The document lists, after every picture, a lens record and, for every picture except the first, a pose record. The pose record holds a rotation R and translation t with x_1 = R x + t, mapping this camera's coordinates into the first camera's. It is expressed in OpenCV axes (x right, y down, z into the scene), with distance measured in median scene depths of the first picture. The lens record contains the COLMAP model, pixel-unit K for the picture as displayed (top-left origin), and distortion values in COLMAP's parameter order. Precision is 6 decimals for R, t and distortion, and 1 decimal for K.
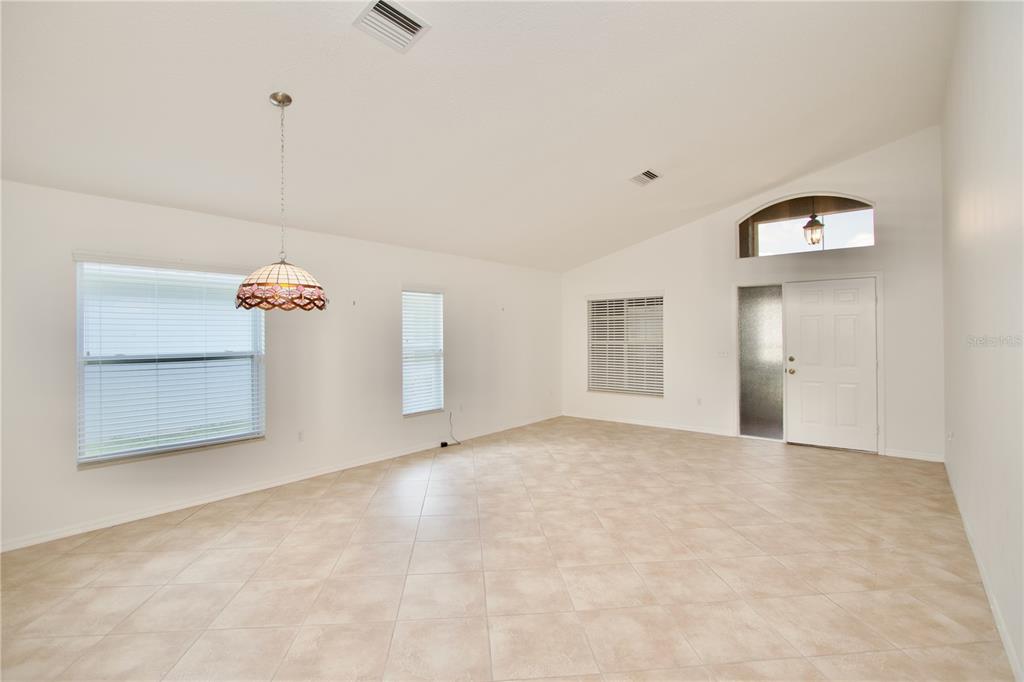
lens RADIAL K [[473.0, 0, 503.5], [0, 473.0, 331.4], [0, 0, 1]] dist [-0.016817, 0.001554]
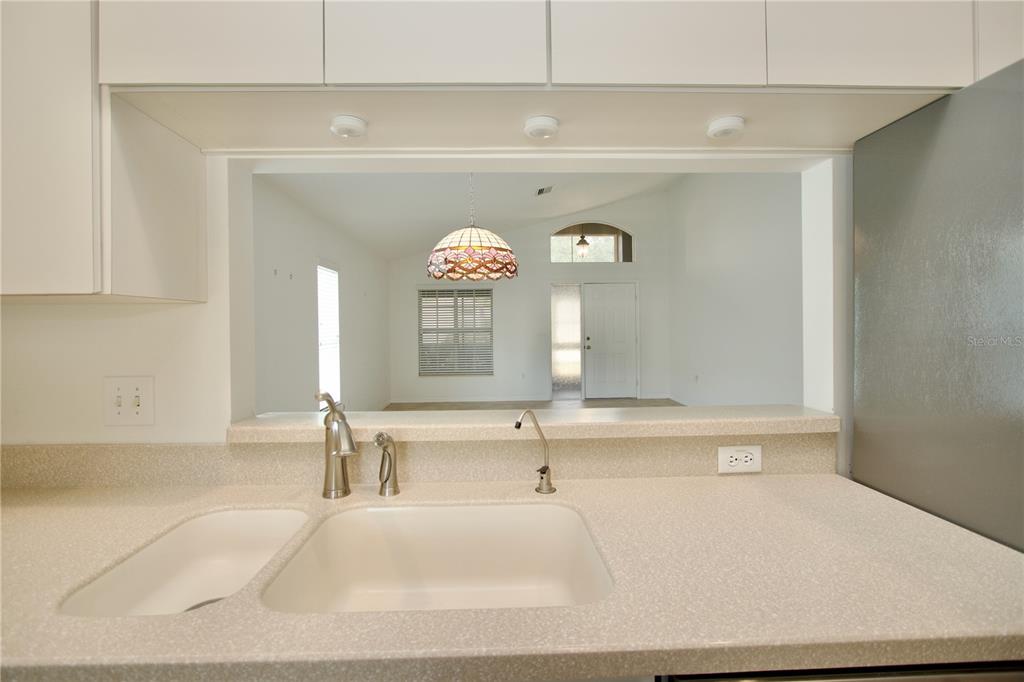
lens RADIAL K [[473.0, 0, 503.5], [0, 473.0, 331.4], [0, 0, 1]] dist [-0.016817, 0.001554]
pose [[0.745046, -0.008512, 0.666959, -0.552701], [0.004058, 0.999958, 0.008228, 0.027823], [-0.667001, -0.003424, 0.745049, 0.139780]]
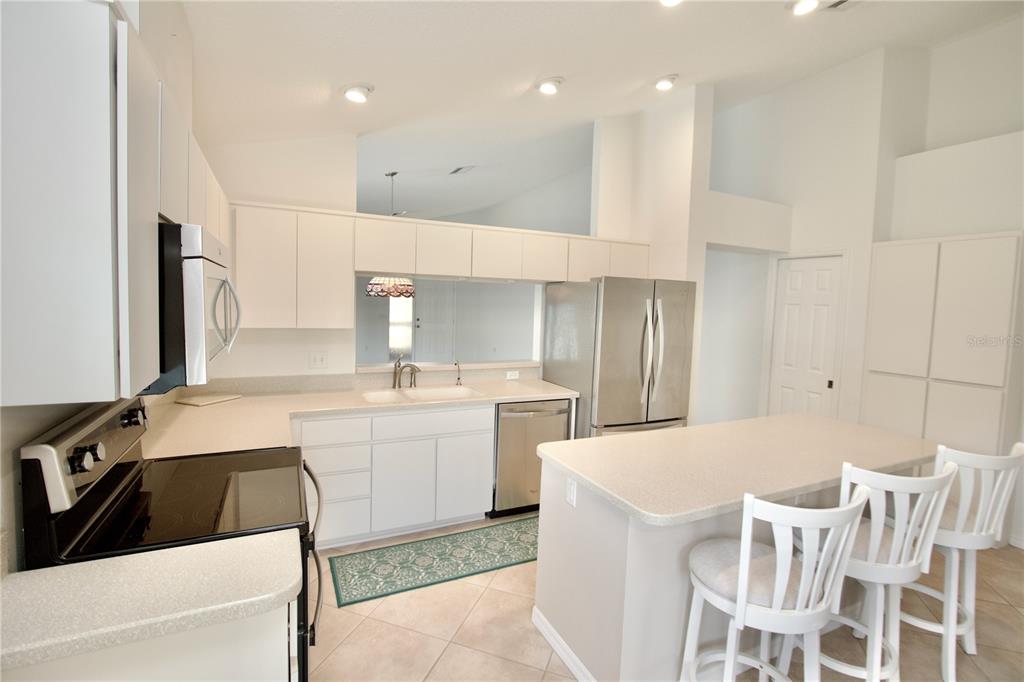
lens RADIAL K [[473.0, 0, 503.5], [0, 473.0, 331.4], [0, 0, 1]] dist [-0.016817, 0.001554]
pose [[0.413174, -0.043454, 0.909615, -1.003385], [-0.034310, 0.997409, 0.063232, -0.024302], [-0.910006, -0.057335, 0.410612, -0.058571]]
